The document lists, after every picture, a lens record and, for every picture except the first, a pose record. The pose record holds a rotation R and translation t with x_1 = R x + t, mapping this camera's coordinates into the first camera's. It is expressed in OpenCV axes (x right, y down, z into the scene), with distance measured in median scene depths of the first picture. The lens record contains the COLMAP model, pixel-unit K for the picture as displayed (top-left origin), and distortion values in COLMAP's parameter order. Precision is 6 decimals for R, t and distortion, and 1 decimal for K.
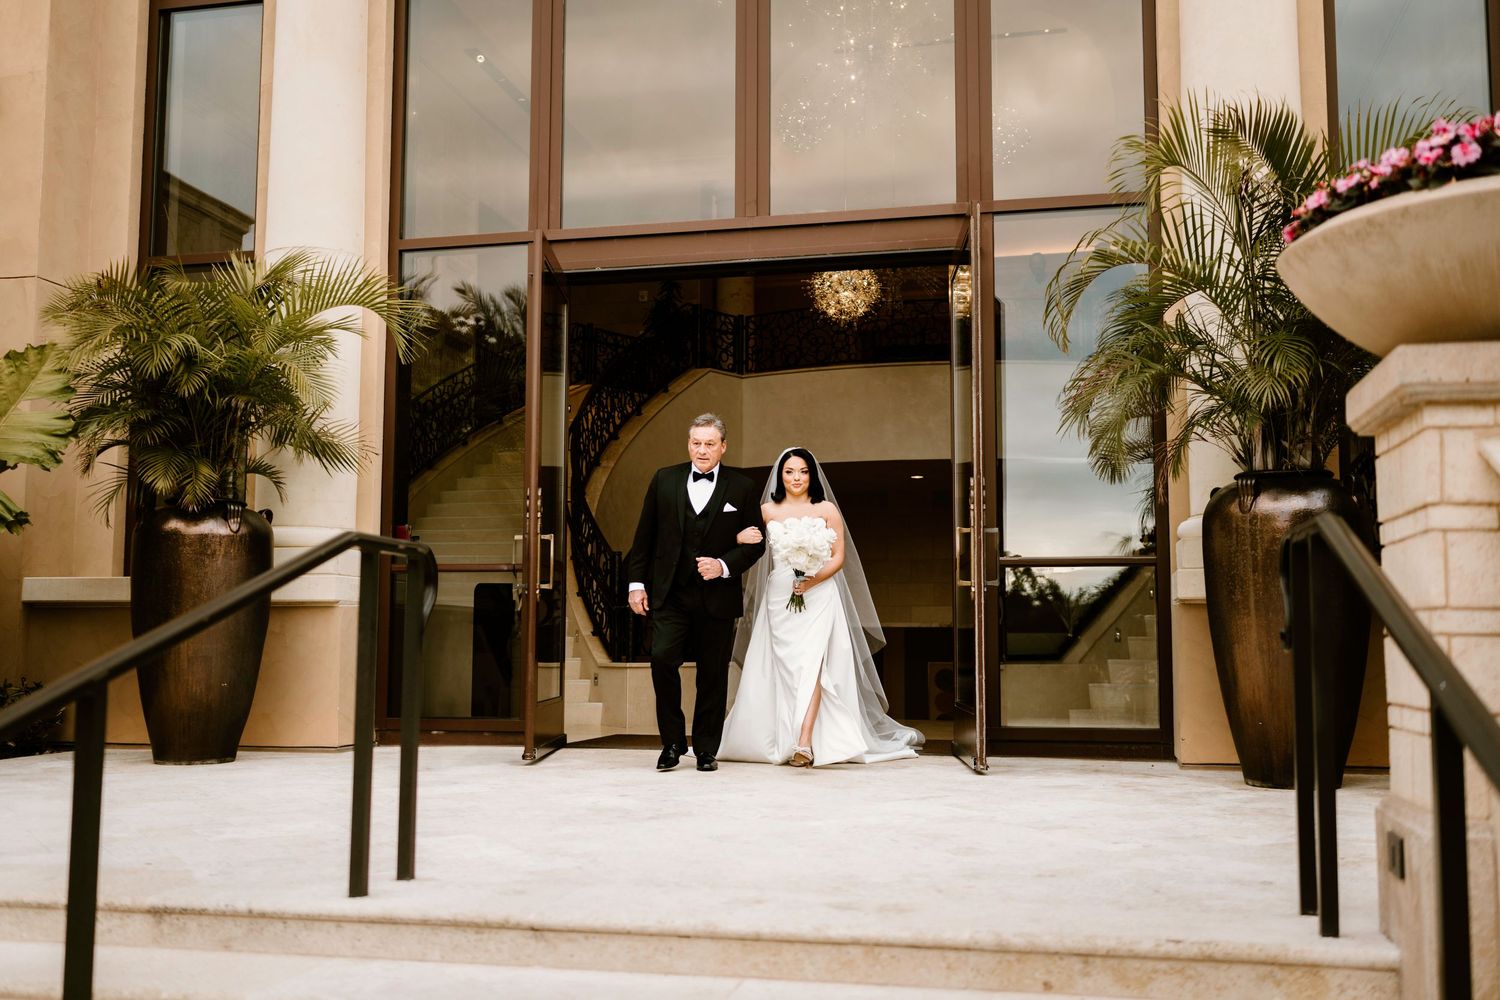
lens RADIAL K [[1437.0, 0, 750.0], [0, 1437.0, 500.0], [0, 0, 1]] dist [0.001412, 0.006586]
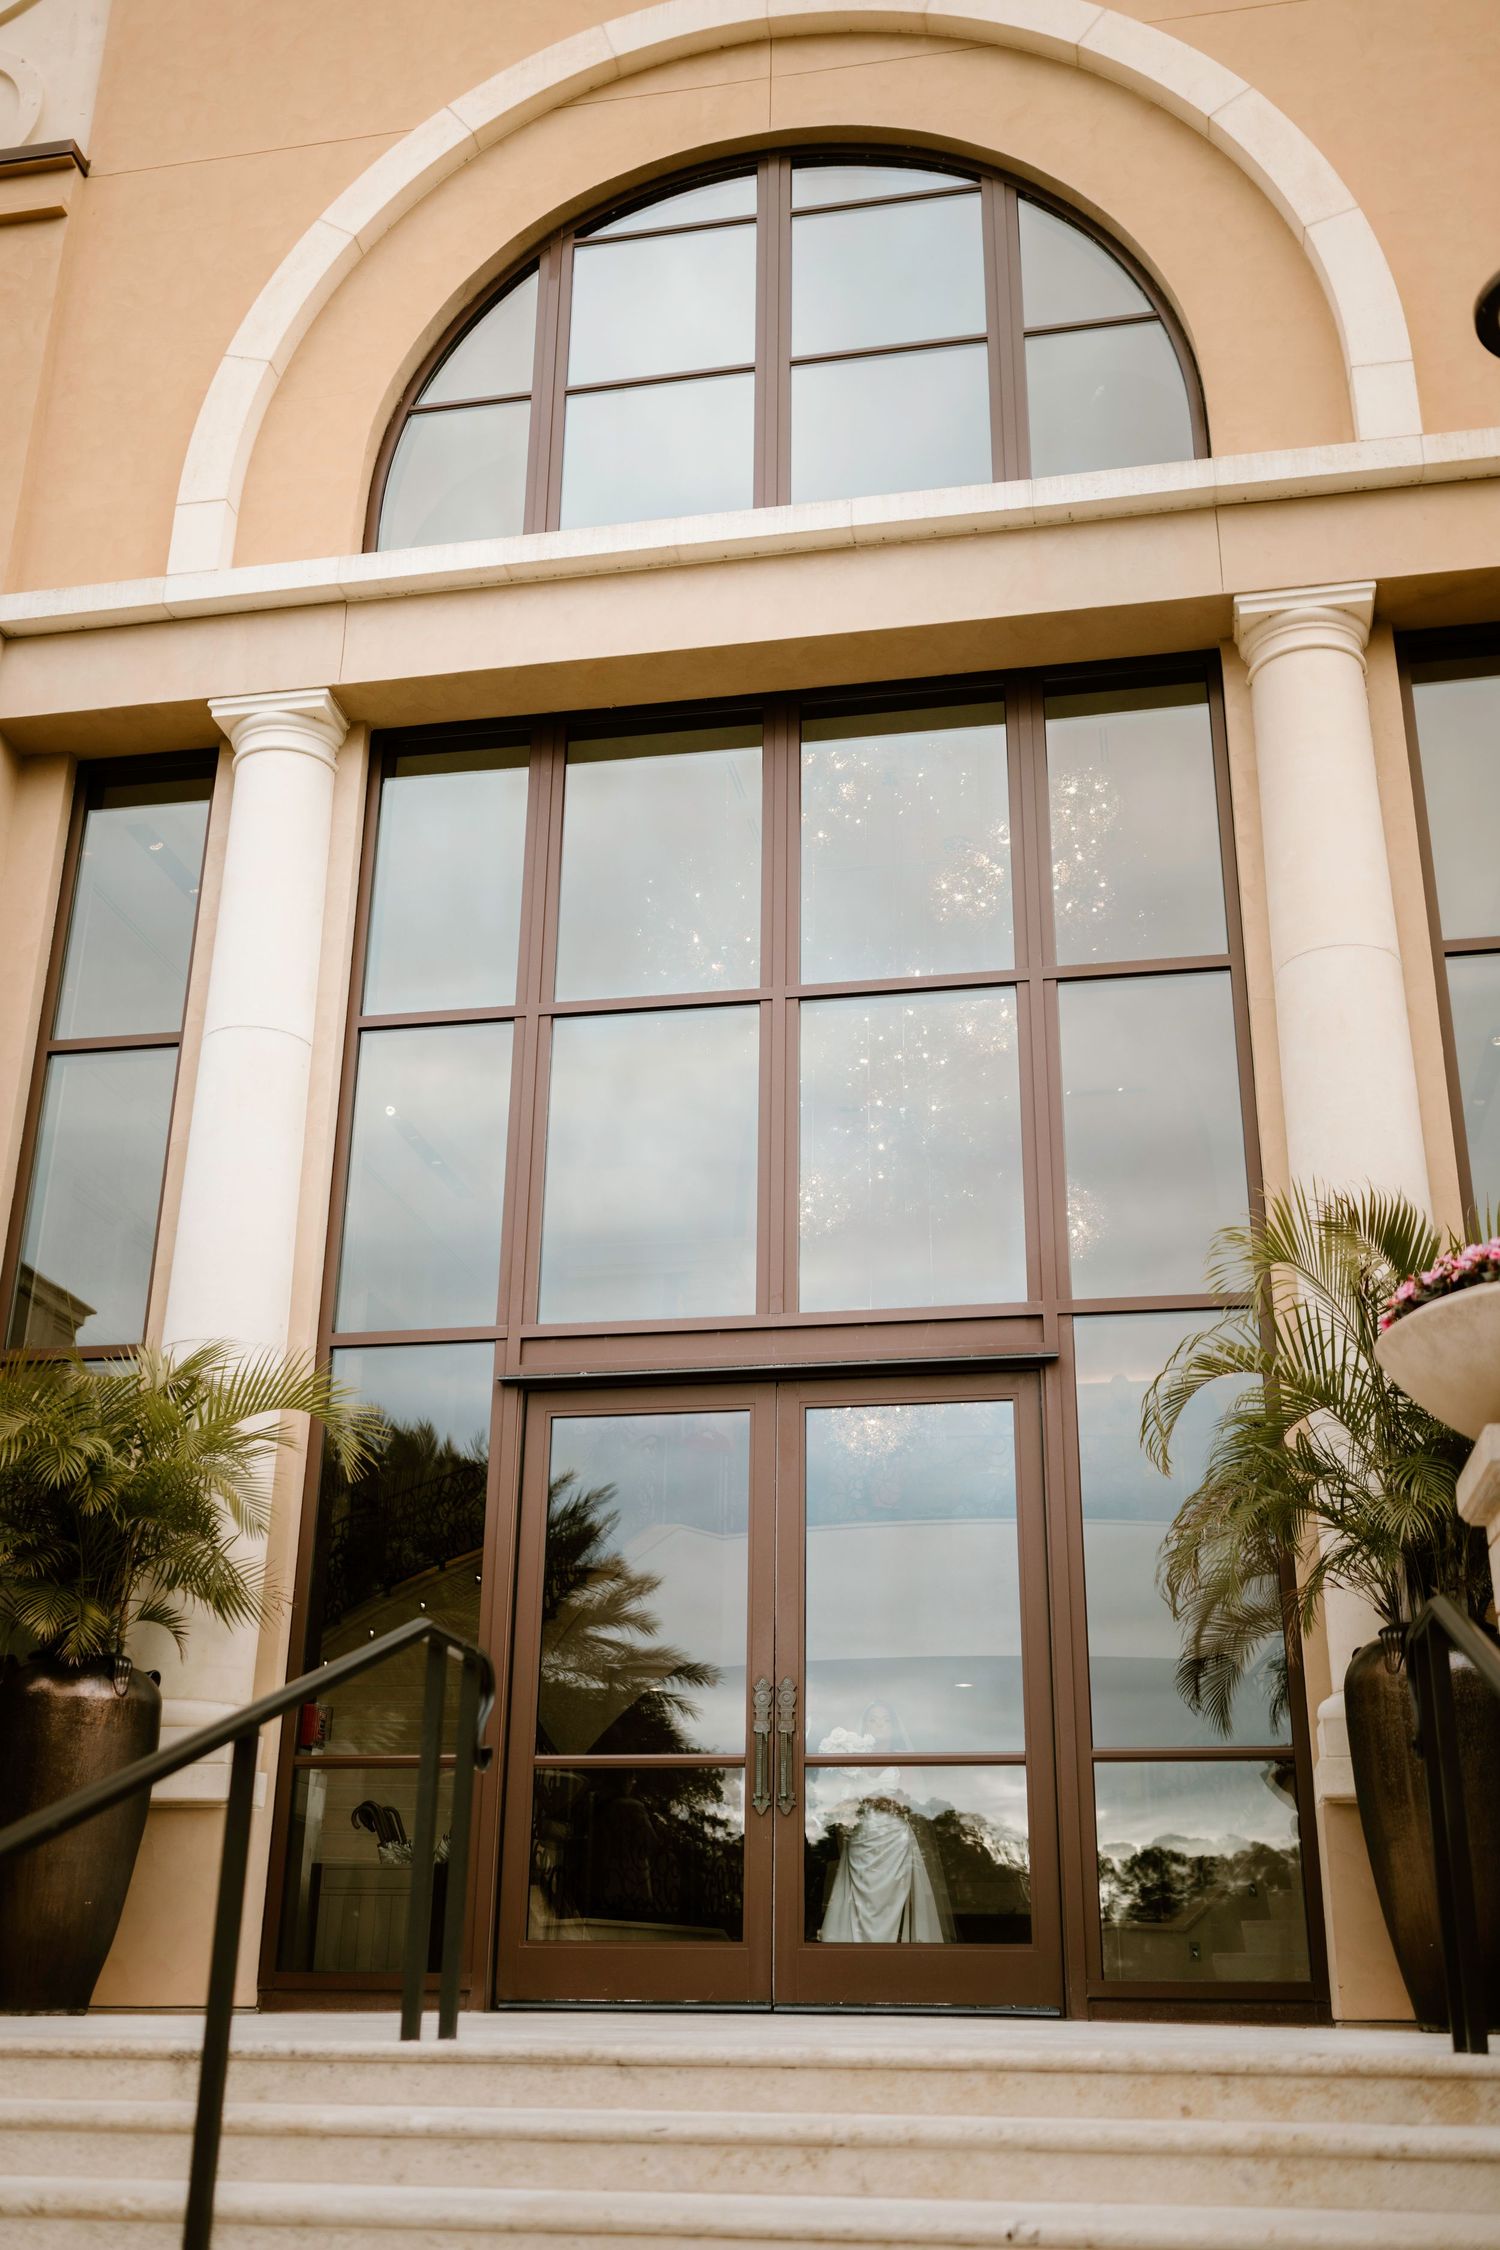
lens RADIAL K [[2155.5, 0, 750.0], [0, 2155.5, 1125.0], [0, 0, 1]] dist [0.001412, 0.006586]
pose [[0.999372, 0.022011, 0.027787, -0.066810], [-0.013163, 0.958248, -0.285634, 0.066316], [-0.032914, 0.285089, 0.957936, -0.267047]]
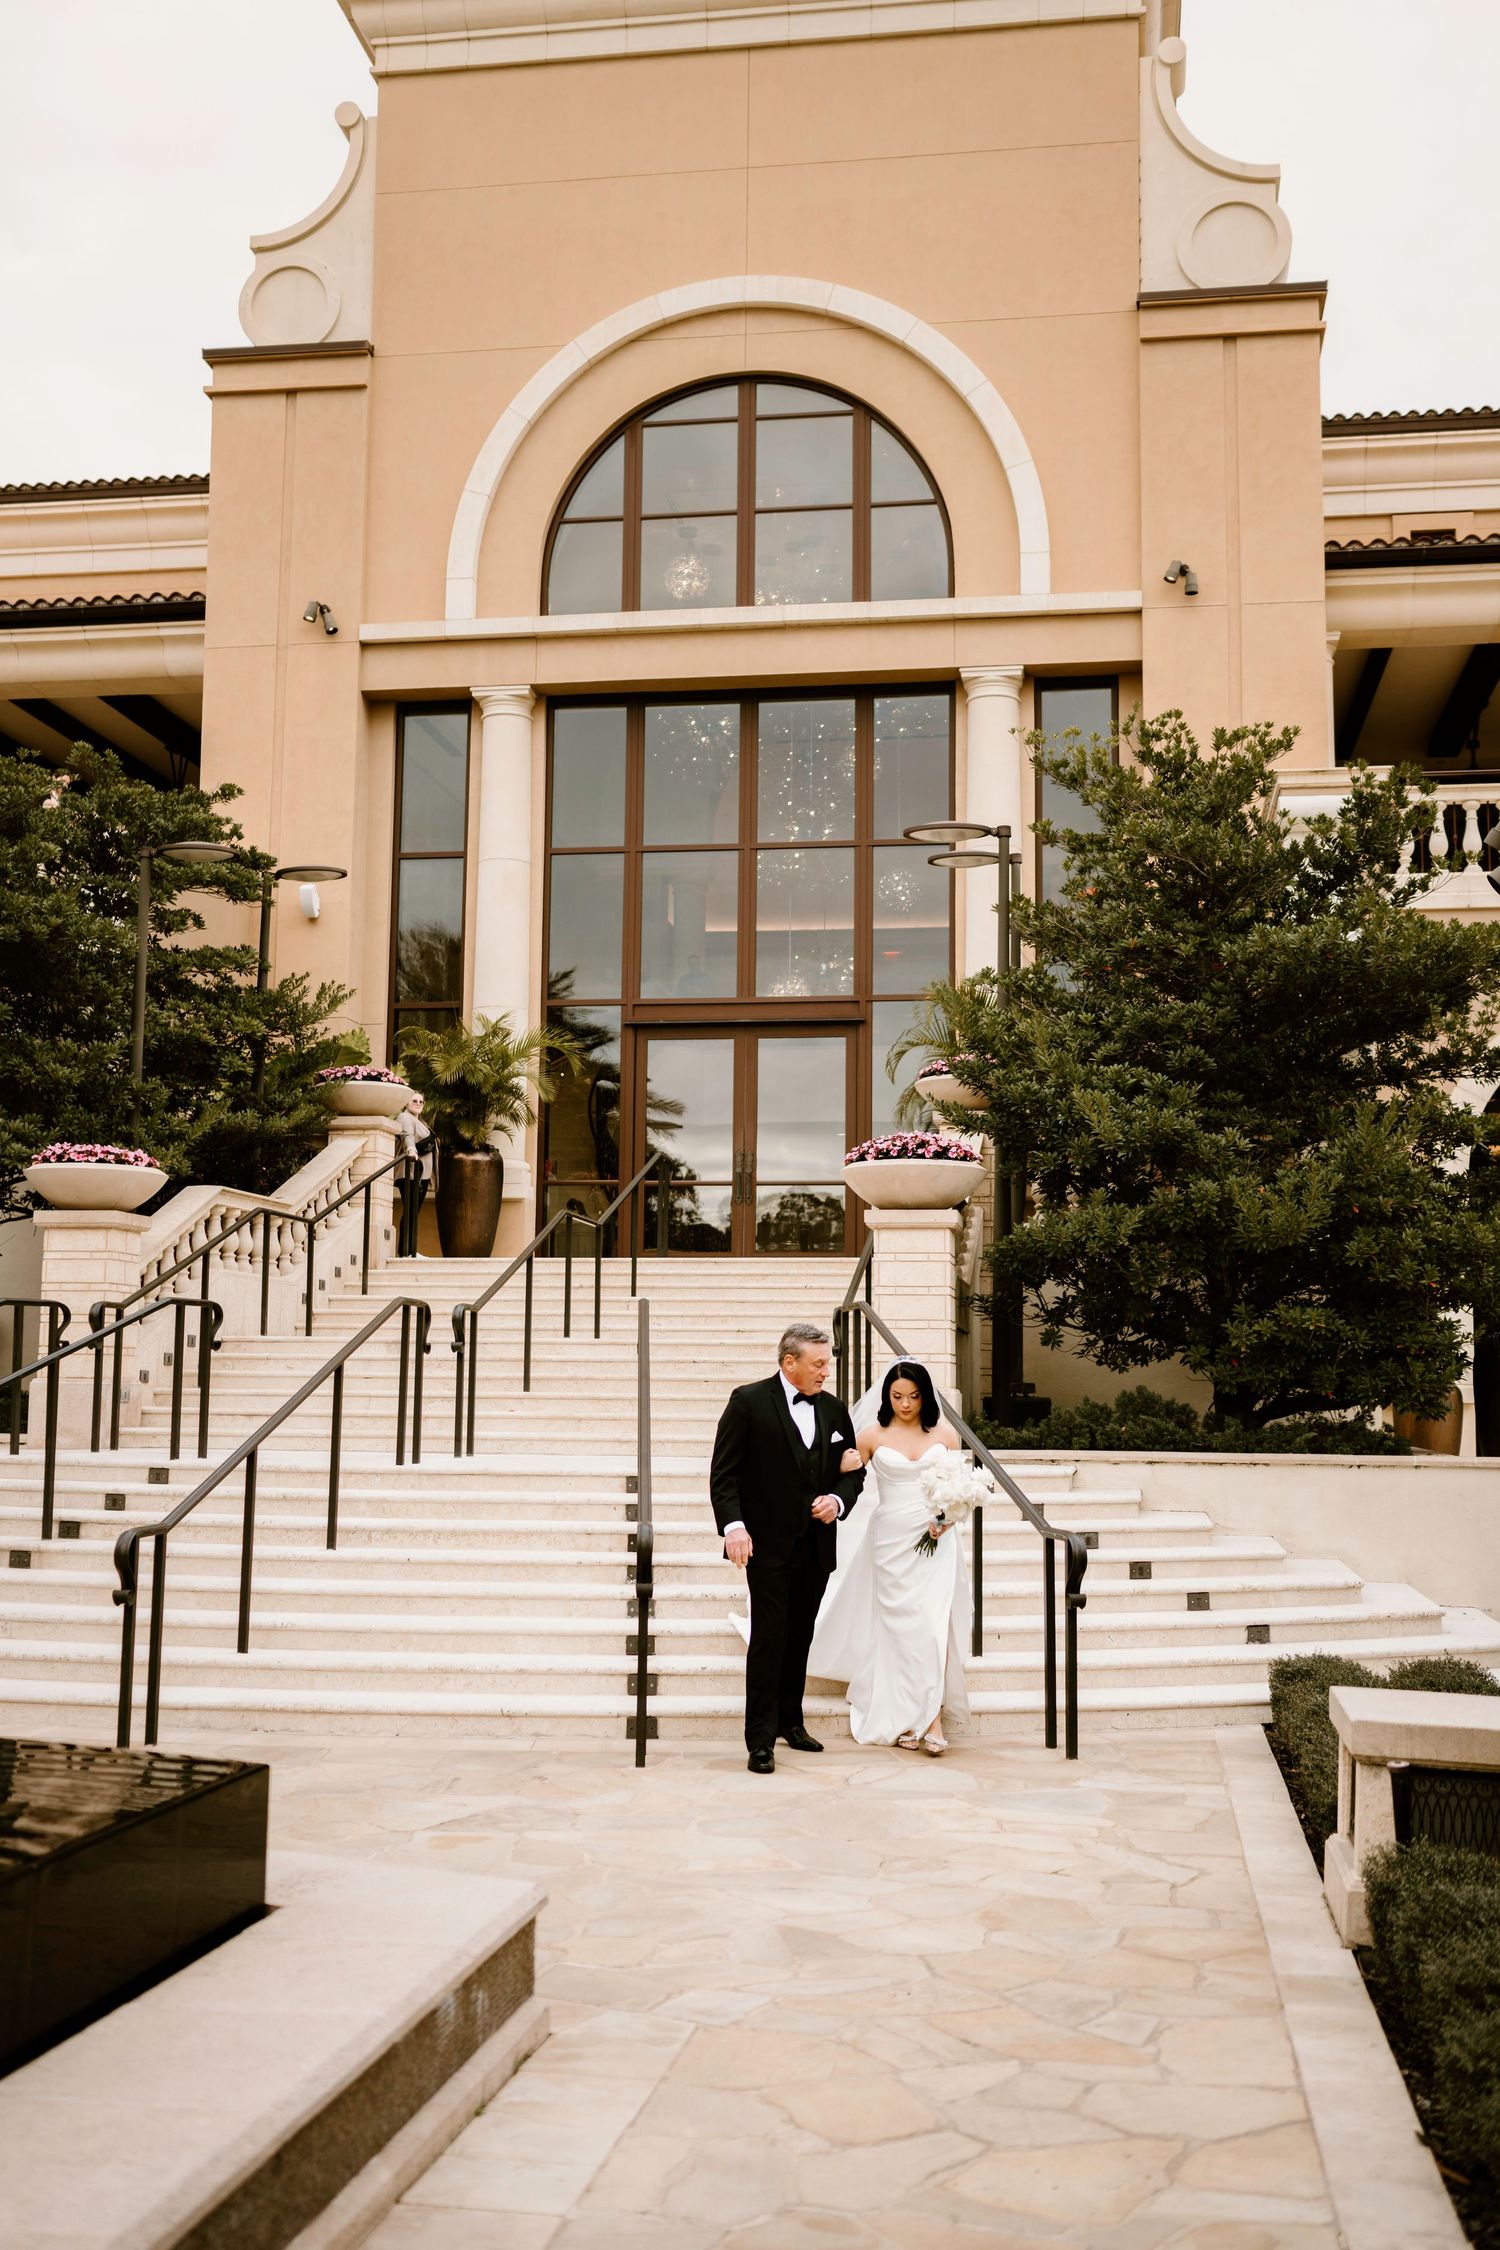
lens RADIAL K [[2155.5, 0, 750.0], [0, 2155.5, 1125.0], [0, 0, 1]] dist [0.001412, 0.006586]
pose [[0.997725, 0.017022, 0.065237, -0.234177], [-0.015304, 0.999525, -0.026745, 0.059179], [-0.065661, 0.025686, 0.997511, -2.429241]]
